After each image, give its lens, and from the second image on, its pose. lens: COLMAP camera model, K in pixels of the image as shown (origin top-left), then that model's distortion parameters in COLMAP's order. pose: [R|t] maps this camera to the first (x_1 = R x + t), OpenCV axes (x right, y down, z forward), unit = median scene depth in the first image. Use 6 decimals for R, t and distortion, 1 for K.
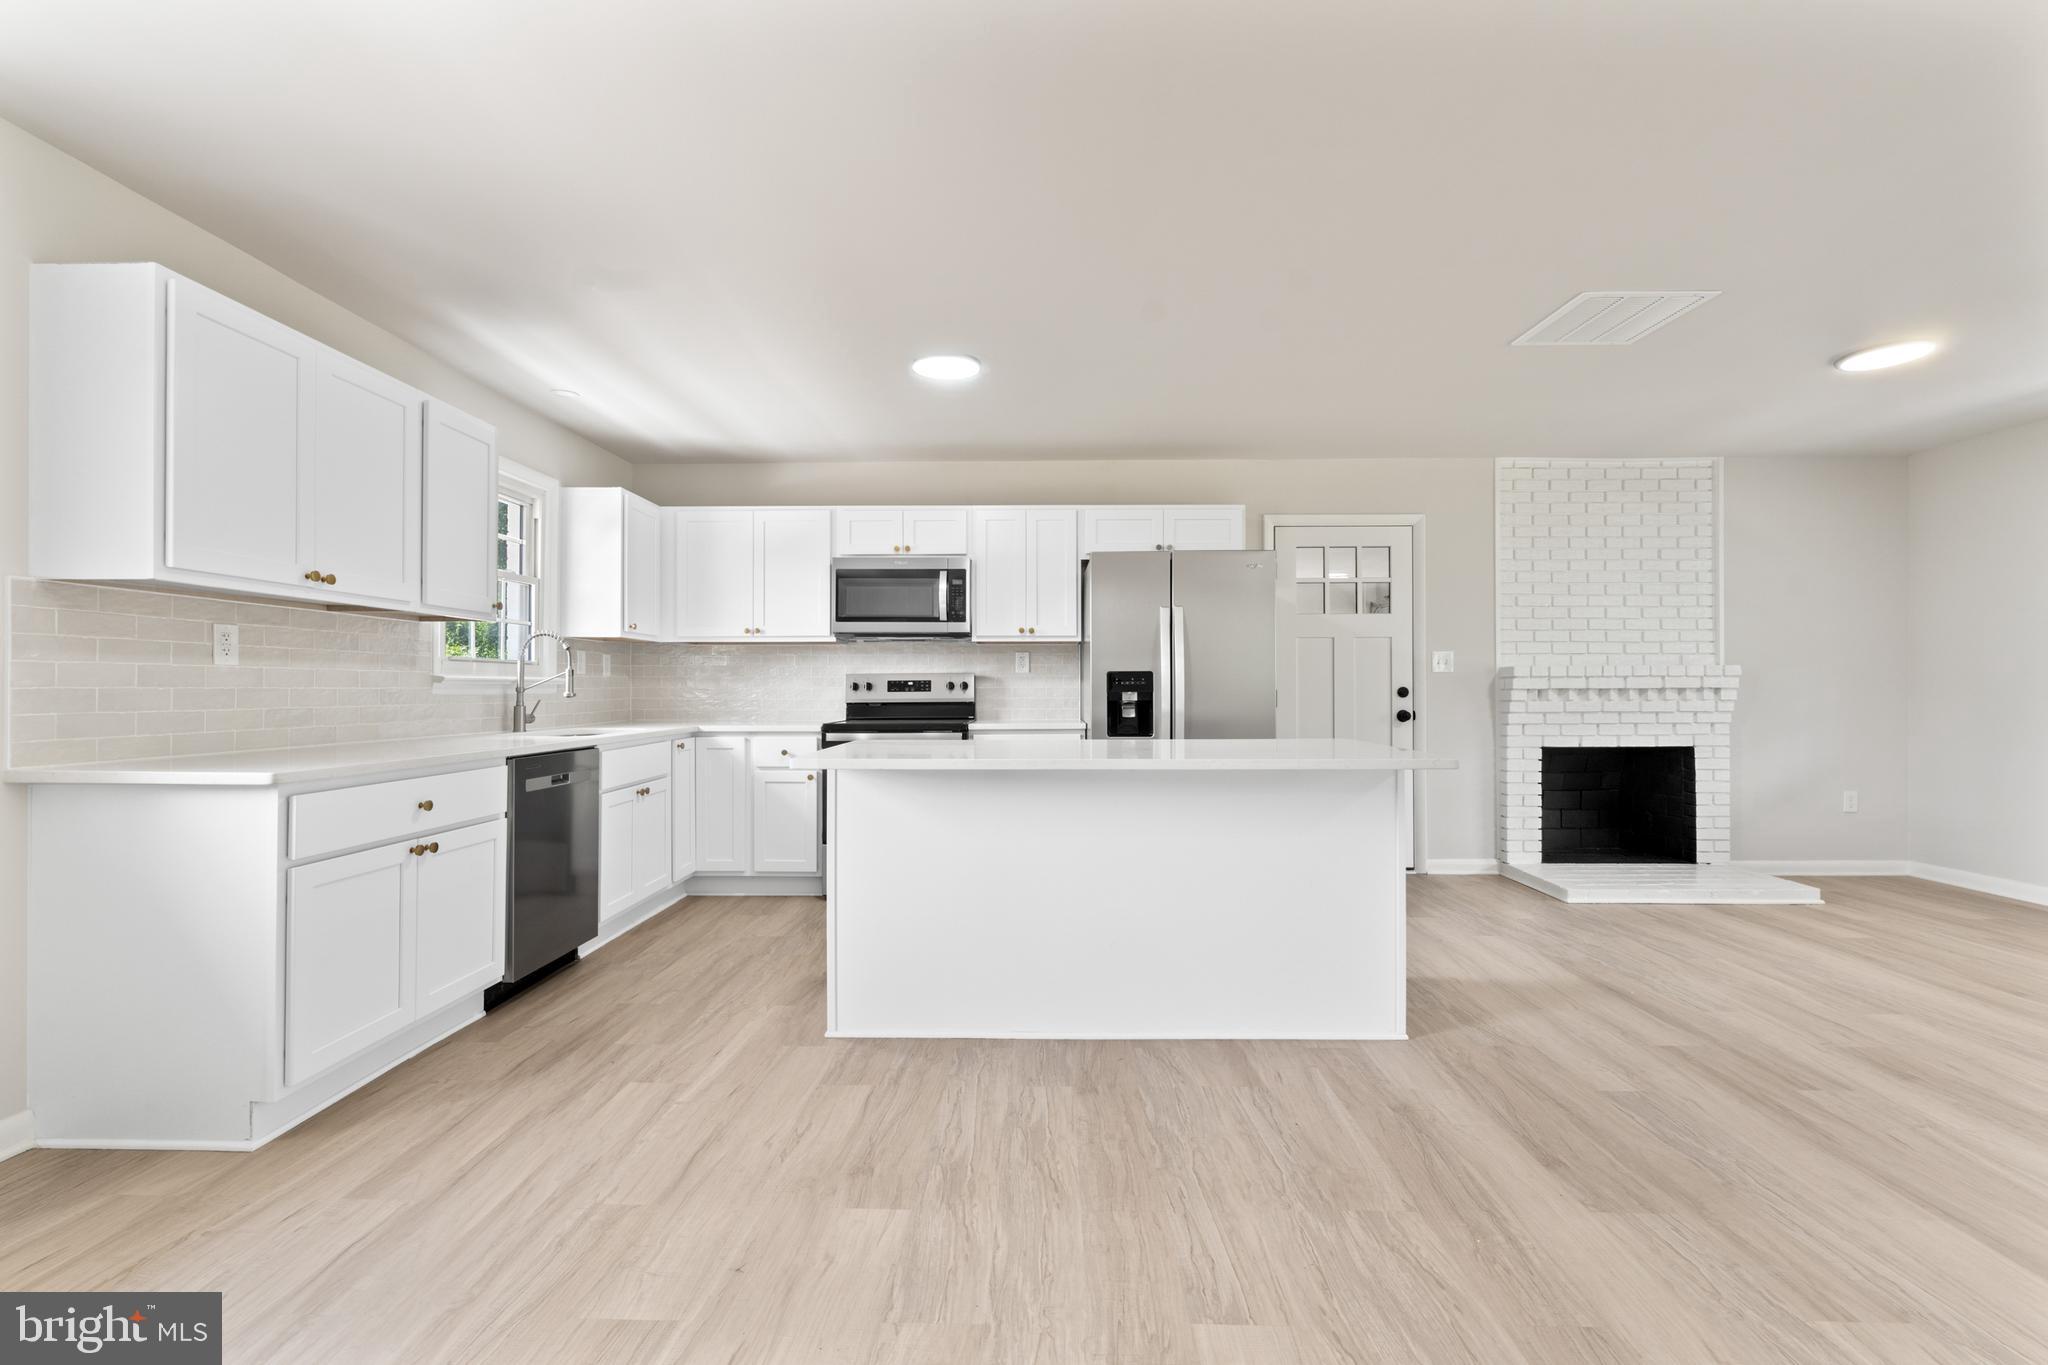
lens RADIAL K [[896.7, 0, 1021.3], [0, 896.7, 669.1], [0, 0, 1]] dist [-0.000122, -0.000039]
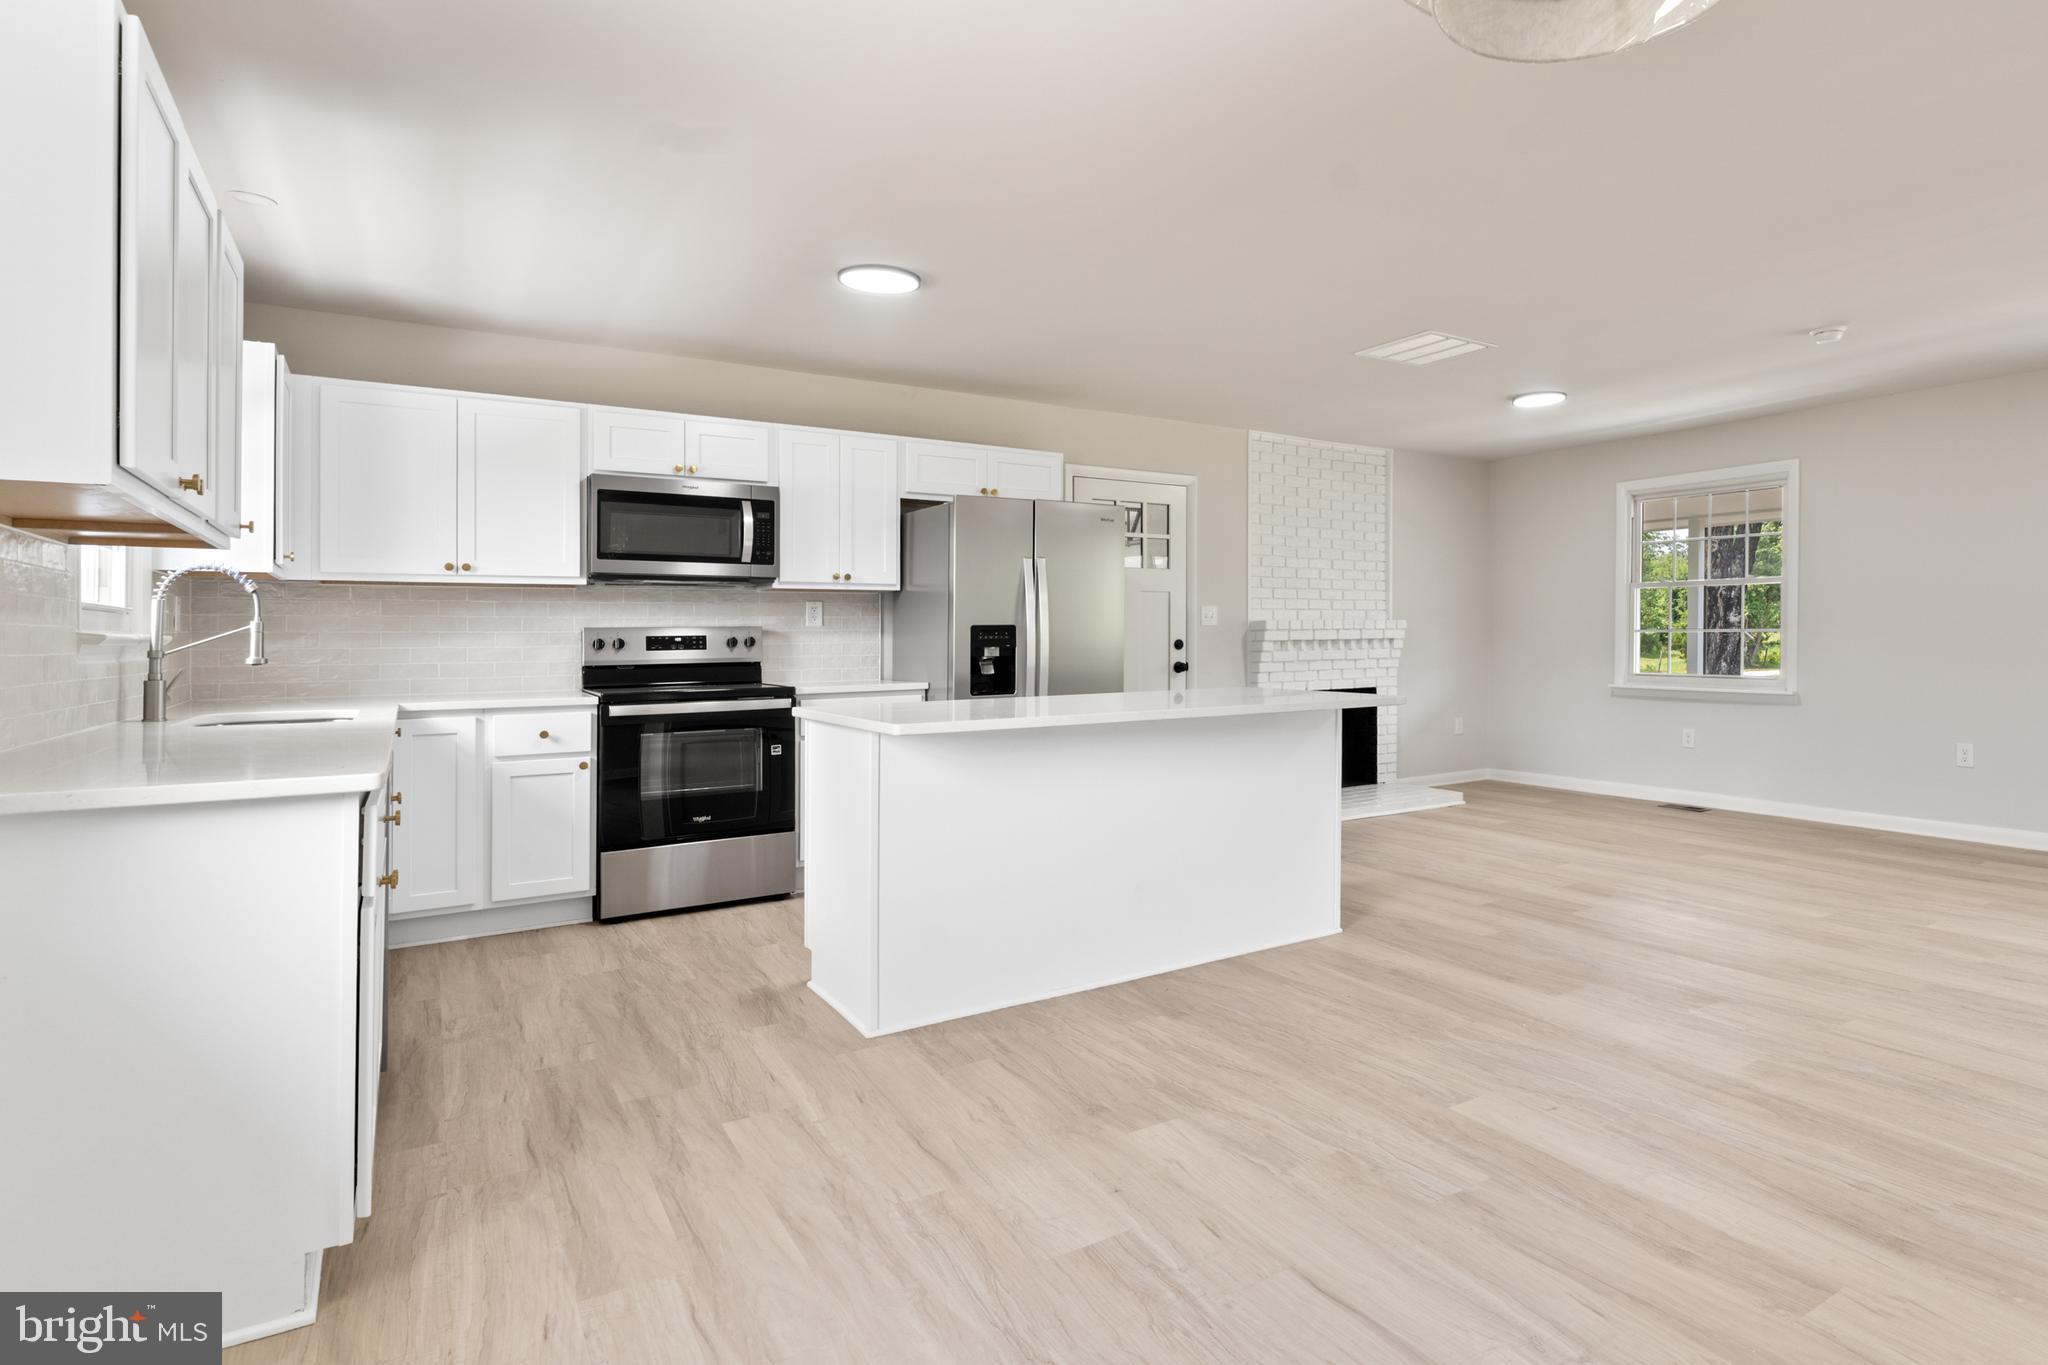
lens RADIAL K [[1090.2, 0, 1173.6], [0, 1090.2, 618.3], [0, 0, 1]] dist [0.001474, -0.000869]
pose [[0.809571, 0.004192, 0.587007, -0.394642], [-0.004390, 0.999990, -0.001087, -0.004307], [-0.587006, -0.001696, 0.809581, -0.034853]]
